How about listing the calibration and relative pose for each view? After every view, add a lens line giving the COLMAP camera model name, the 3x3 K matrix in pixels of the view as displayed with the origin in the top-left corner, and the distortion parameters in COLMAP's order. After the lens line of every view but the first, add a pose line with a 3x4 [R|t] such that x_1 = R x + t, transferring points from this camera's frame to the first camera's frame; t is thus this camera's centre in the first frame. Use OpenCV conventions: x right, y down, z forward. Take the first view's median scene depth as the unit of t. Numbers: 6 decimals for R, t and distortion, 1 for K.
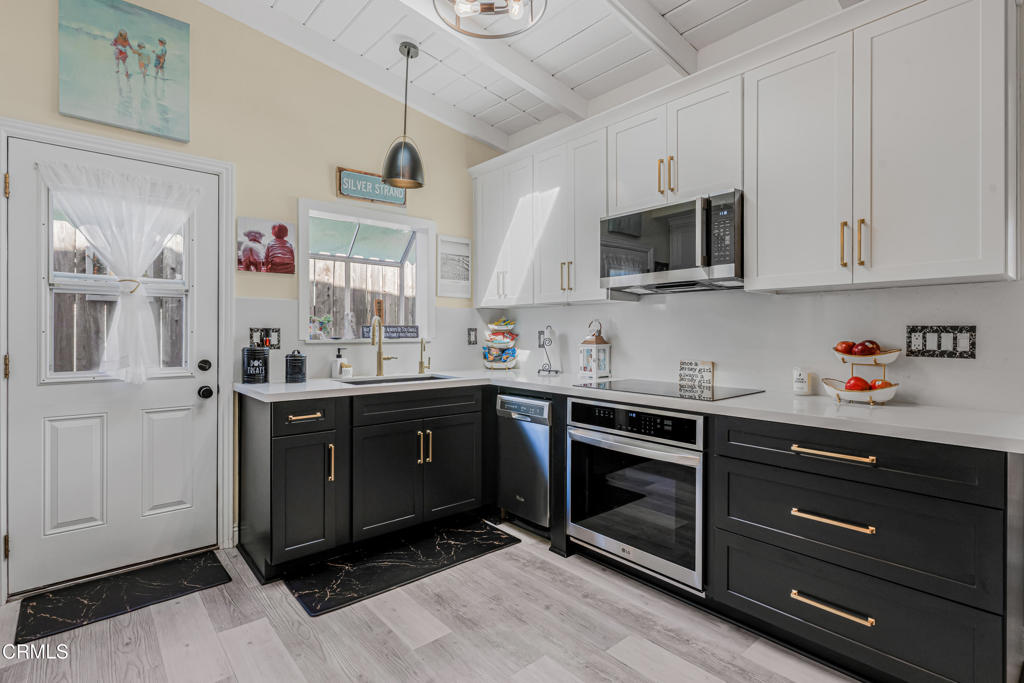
lens RADIAL K [[503.5, 0, 514.8], [0, 503.5, 335.1], [0, 0, 1]] dist [0.002597, 0.000362]
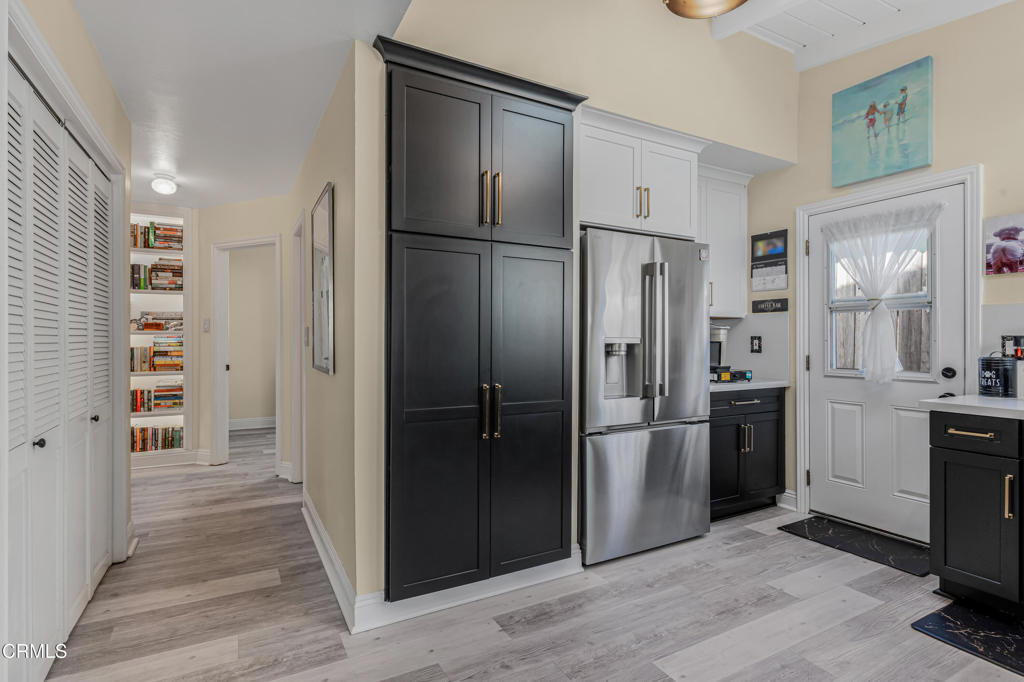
lens RADIAL K [[490.3, 0, 500.5], [0, 490.3, 341.9], [0, 0, 1]] dist [-0.000862, 0.000249]
pose [[-0.218029, 0.001210, -0.975942, 0.581087], [-0.004693, 0.999986, 0.002289, -0.001521], [0.975931, 0.005079, -0.218020, 0.336738]]
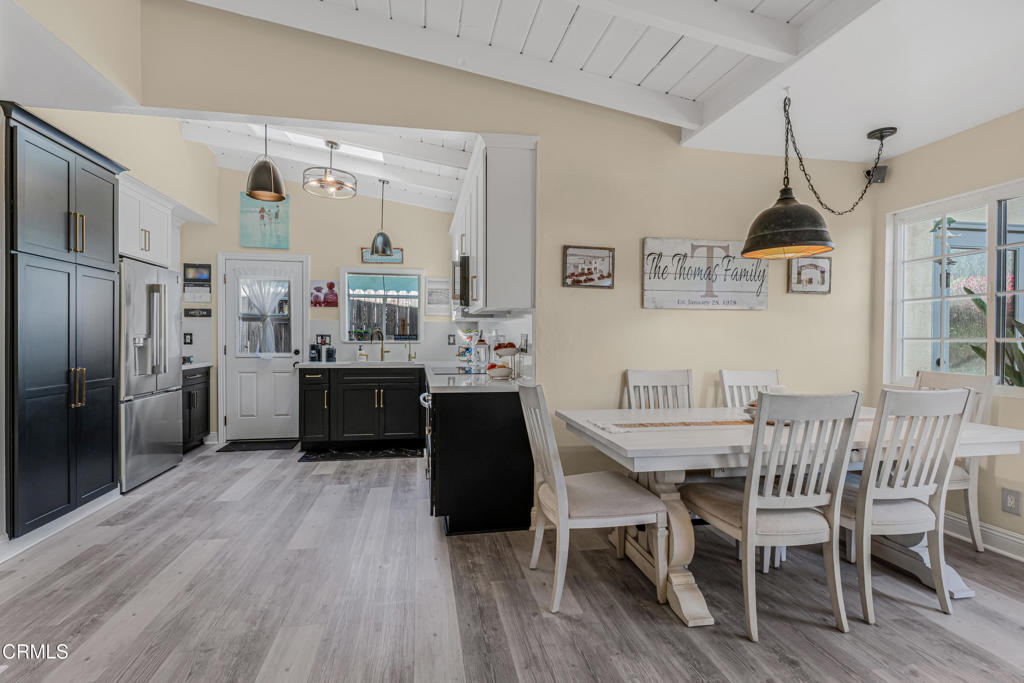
lens RADIAL K [[490.3, 0, 500.5], [0, 490.3, 342.4], [0, 0, 1]] dist [-0.000862, 0.000249]
pose [[0.861298, 0.008368, -0.508031, 1.217816], [-0.005819, 0.999961, 0.006607, -0.000102], [0.508067, -0.002734, 0.861313, -0.355954]]
